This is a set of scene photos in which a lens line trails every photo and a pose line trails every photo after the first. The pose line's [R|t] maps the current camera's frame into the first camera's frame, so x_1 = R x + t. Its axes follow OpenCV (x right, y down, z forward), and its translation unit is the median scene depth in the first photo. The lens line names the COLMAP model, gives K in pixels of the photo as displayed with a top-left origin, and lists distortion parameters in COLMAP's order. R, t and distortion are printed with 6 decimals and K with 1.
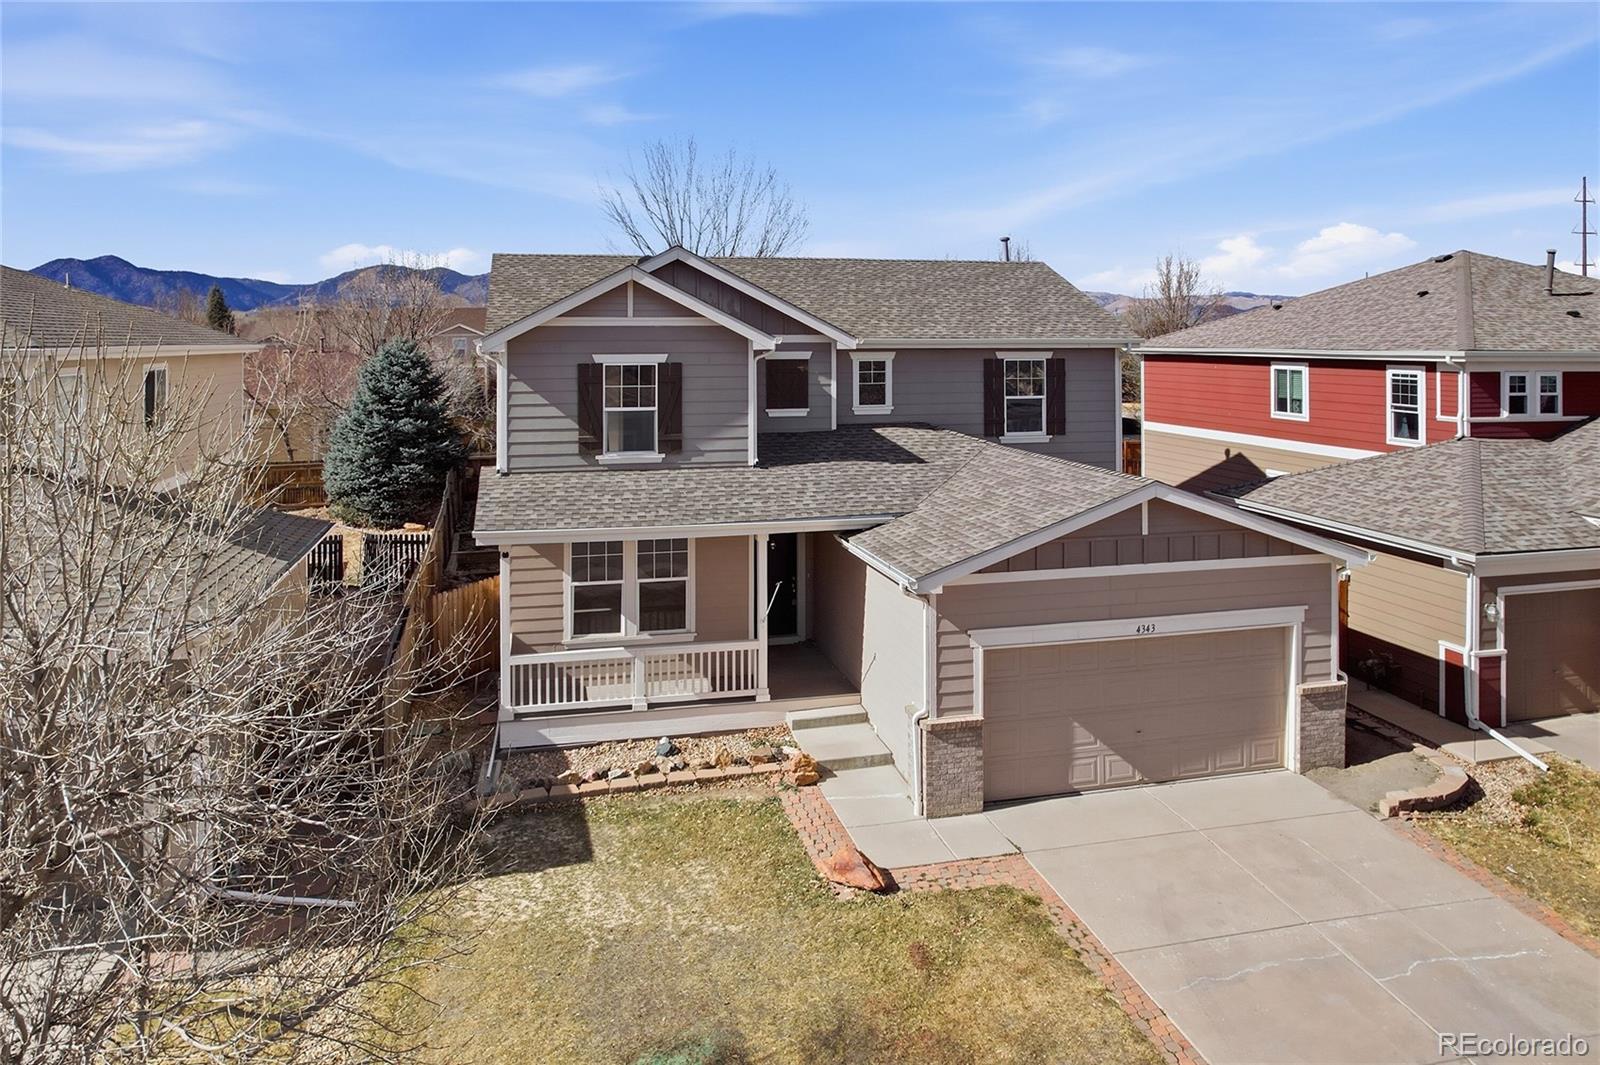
lens RADIAL K [[1103.5, 0, 797.2], [0, 1103.5, 328.9], [0, 0, 1]] dist [-0.034549, 0.007192]
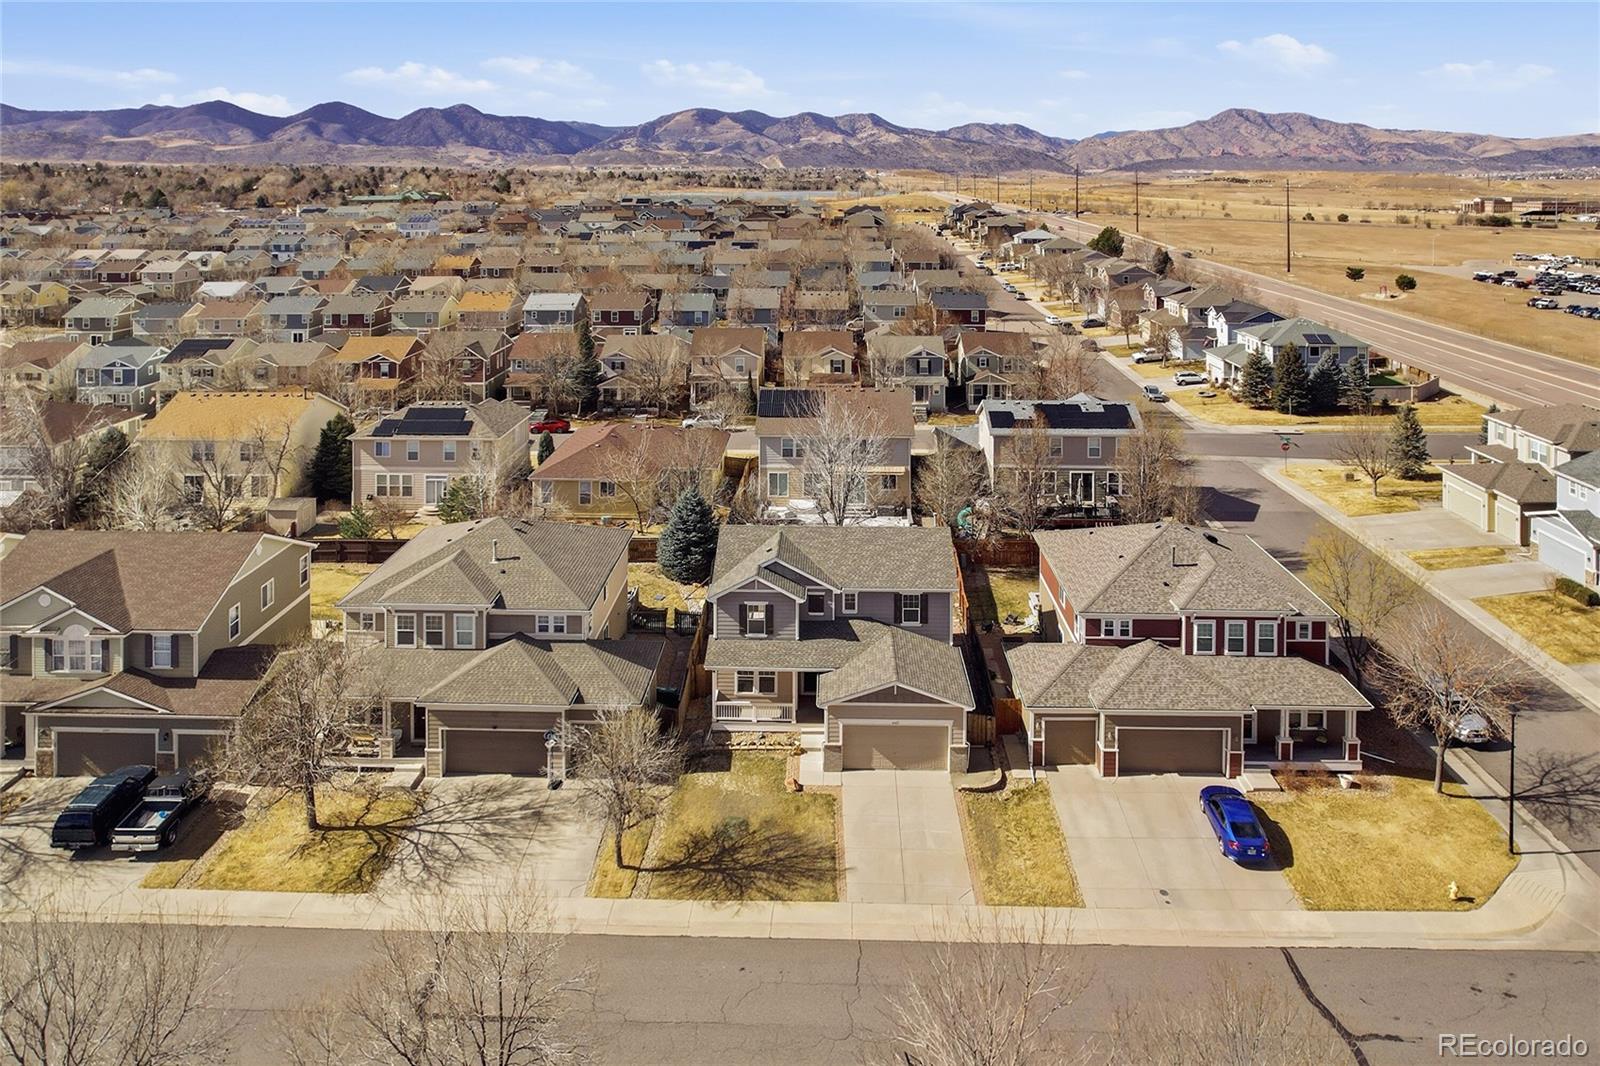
lens RADIAL K [[1131.4, 0, 803.7], [0, 1131.4, 168.3], [0, 0, 1]] dist [-0.023540, 0.003370]
pose [[0.964737, 0.001941, -0.263210, 0.816946], [-0.001801, 0.999998, 0.000775, -1.213365], [0.263211, -0.000274, 0.964738, -2.029478]]
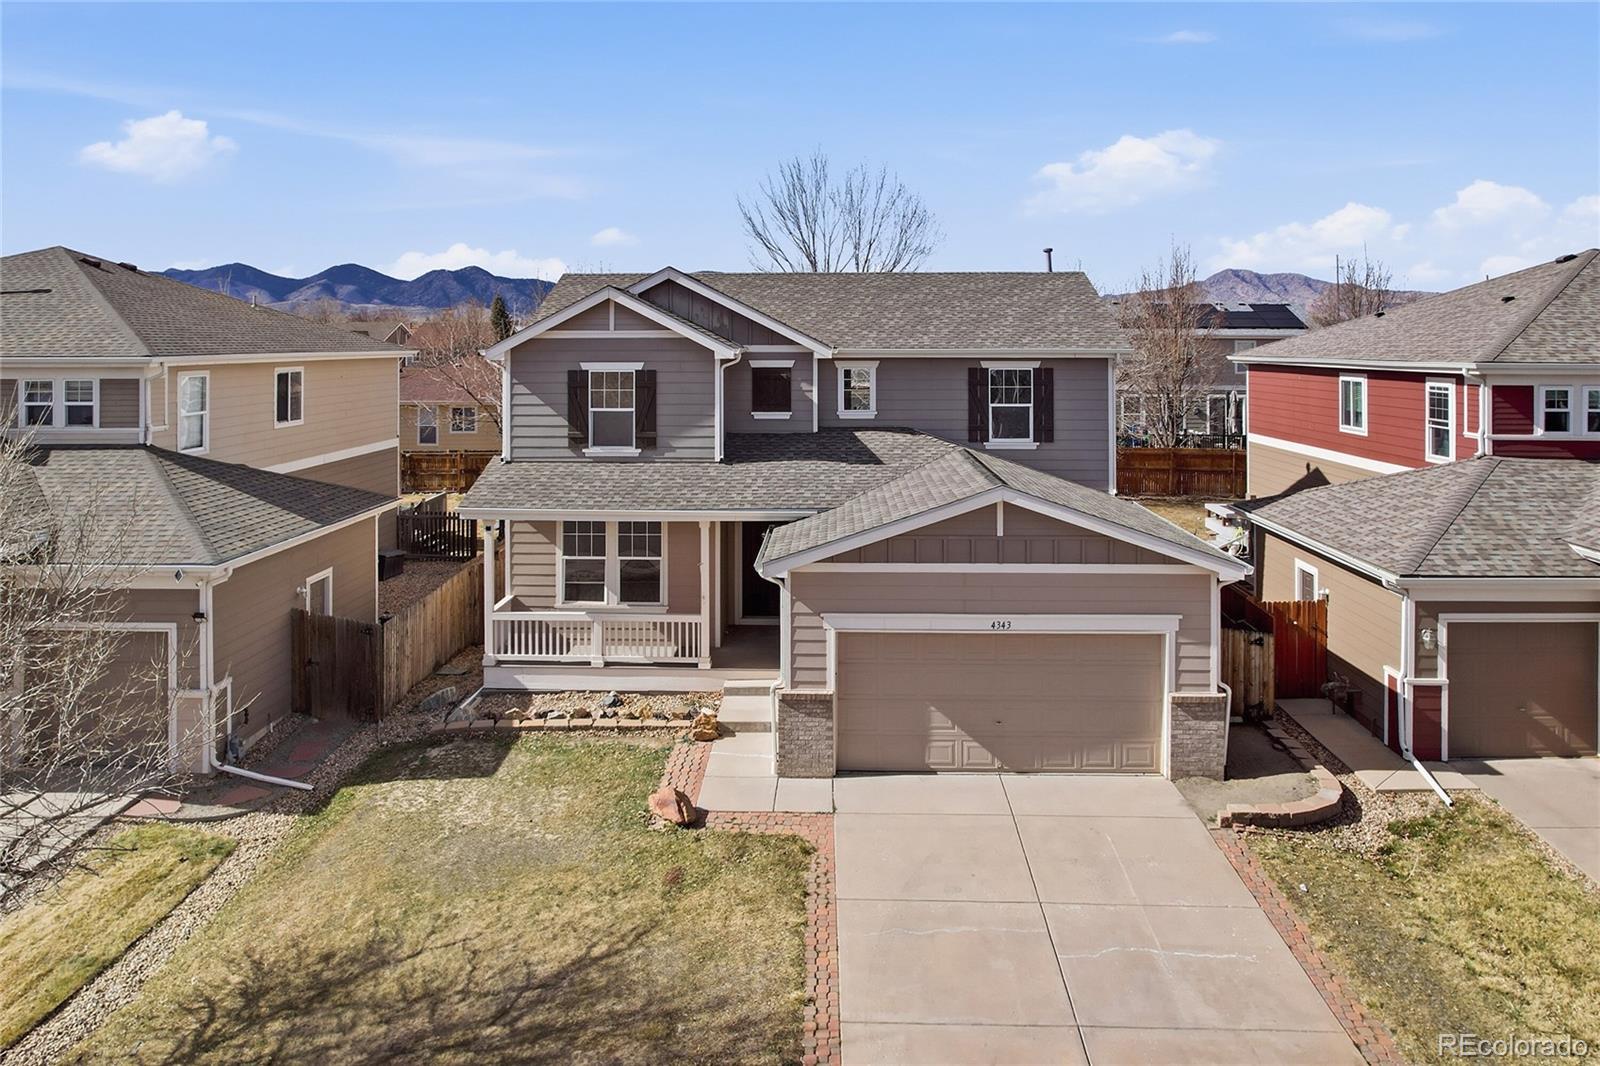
lens RADIAL K [[1103.5, 0, 797.2], [0, 1103.5, 329.4], [0, 0, 1]] dist [-0.034549, 0.007192]
pose [[0.962067, -0.002756, -0.272798, 0.365592], [0.002050, 0.999994, -0.002875, -0.008336], [0.272804, 0.002207, 0.962067, -0.066652]]
